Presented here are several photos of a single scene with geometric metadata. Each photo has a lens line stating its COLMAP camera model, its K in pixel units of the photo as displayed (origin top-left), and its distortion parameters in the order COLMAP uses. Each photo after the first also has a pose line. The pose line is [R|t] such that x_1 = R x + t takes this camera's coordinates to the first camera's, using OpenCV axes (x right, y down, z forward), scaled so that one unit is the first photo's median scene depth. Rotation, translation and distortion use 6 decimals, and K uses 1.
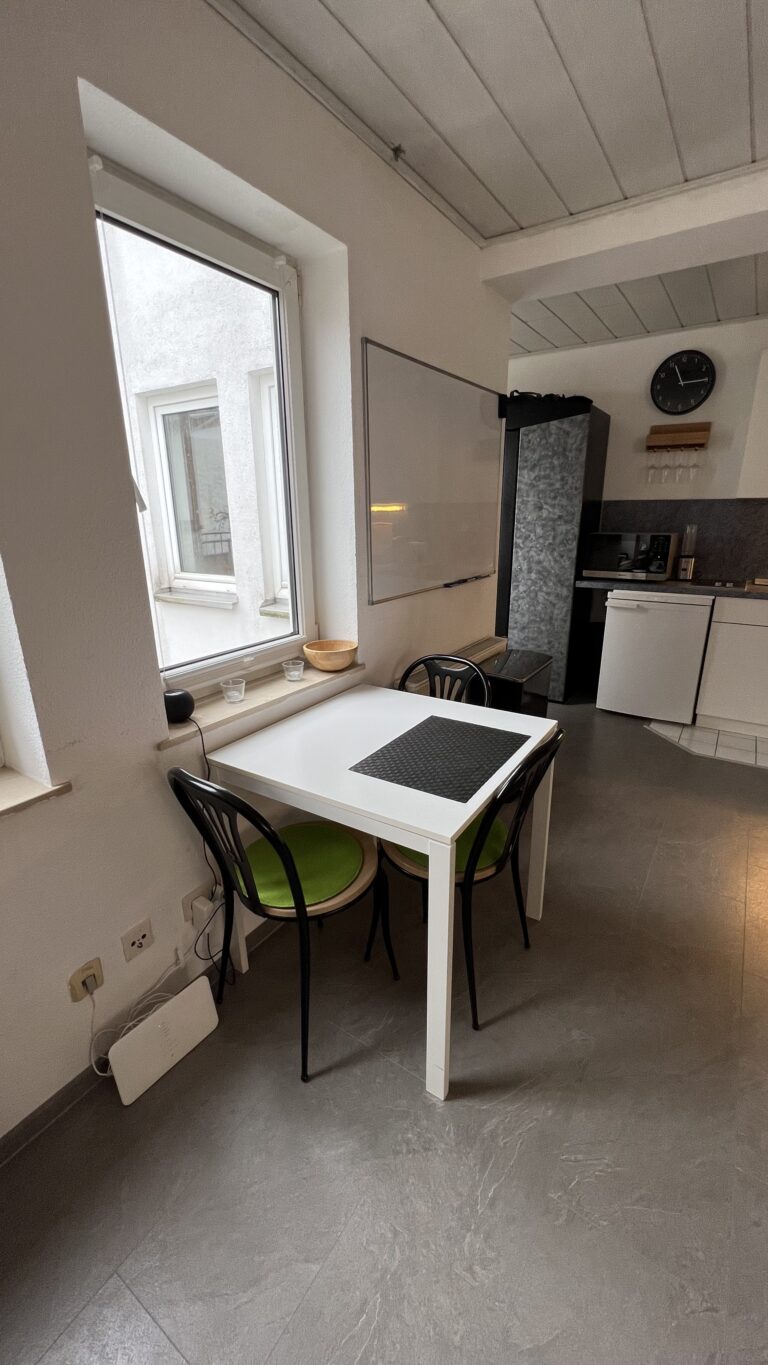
lens RADIAL K [[548.7, 0, 383.8], [0, 548.7, 681.0], [0, 0, 1]] dist [0.000093, -0.000174]
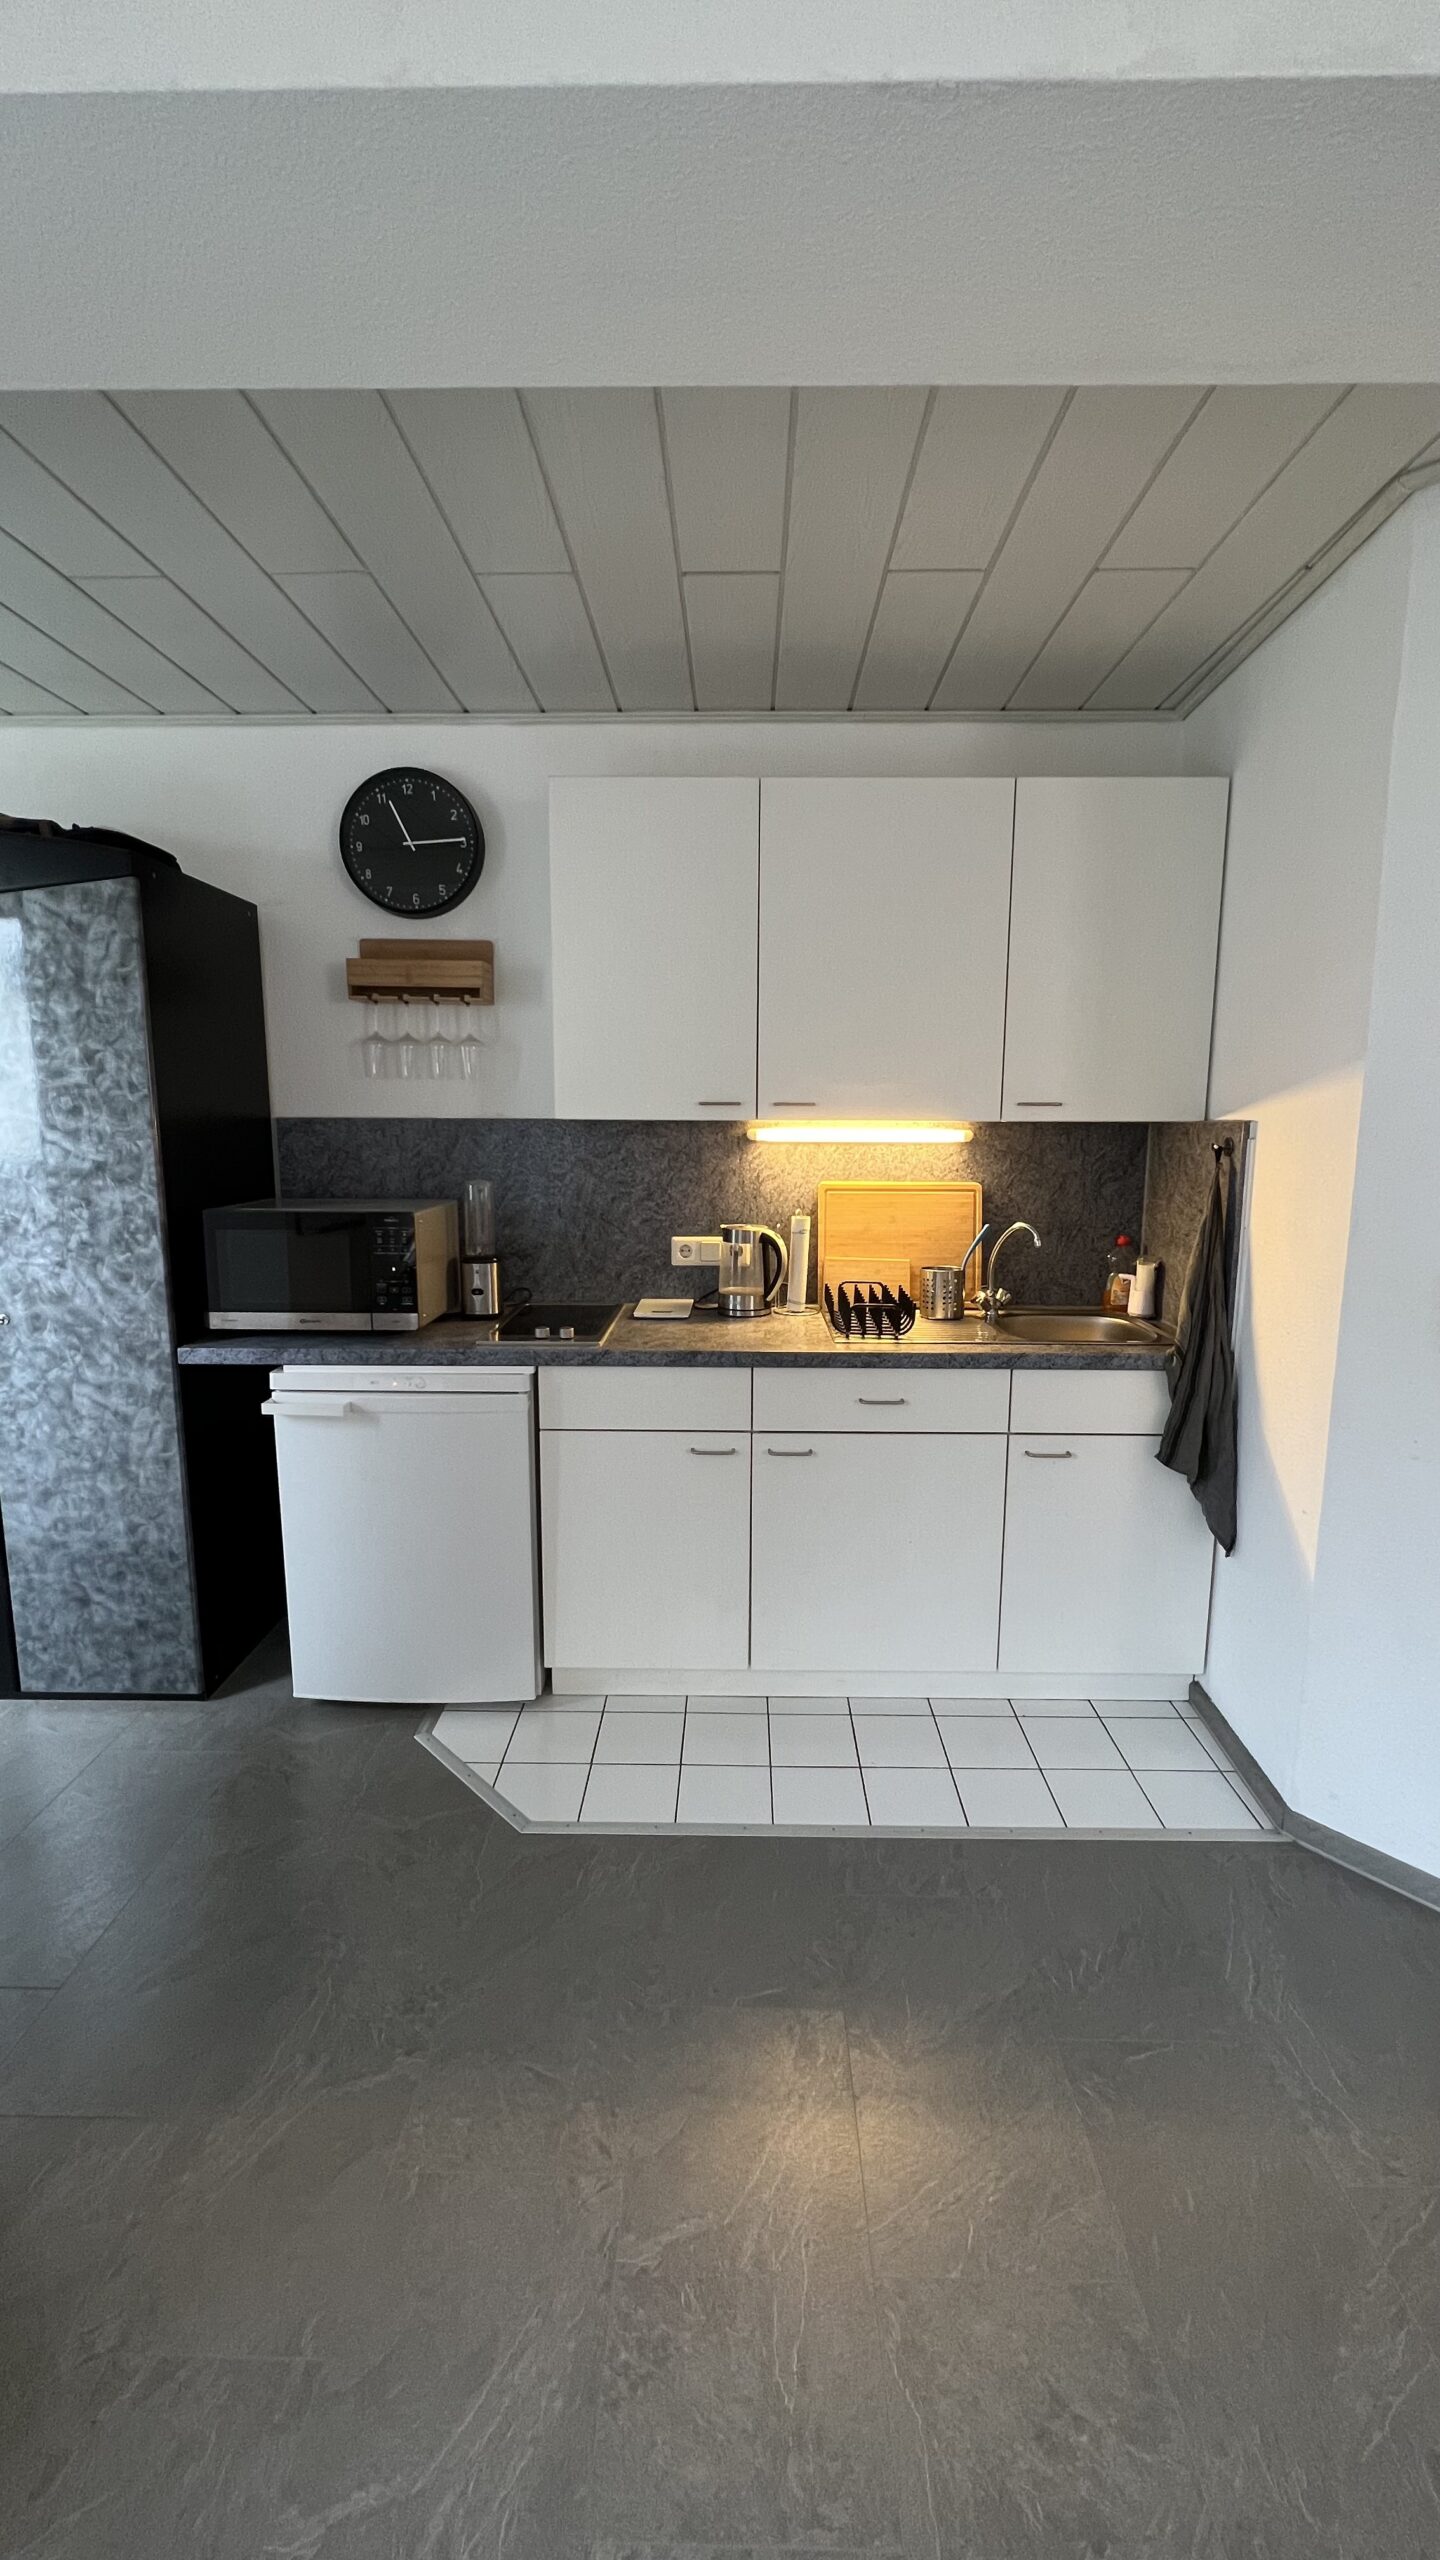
lens RADIAL K [[1041.2, 0, 725.2], [0, 1041.2, 1279.1], [0, 0, 1]] dist [0.000097, 0.000037]
pose [[0.848428, -0.071259, 0.524492, 0.305064], [0.146406, 0.983831, -0.103164, -0.107873], [-0.508660, 0.164316, 0.845142, 0.274042]]
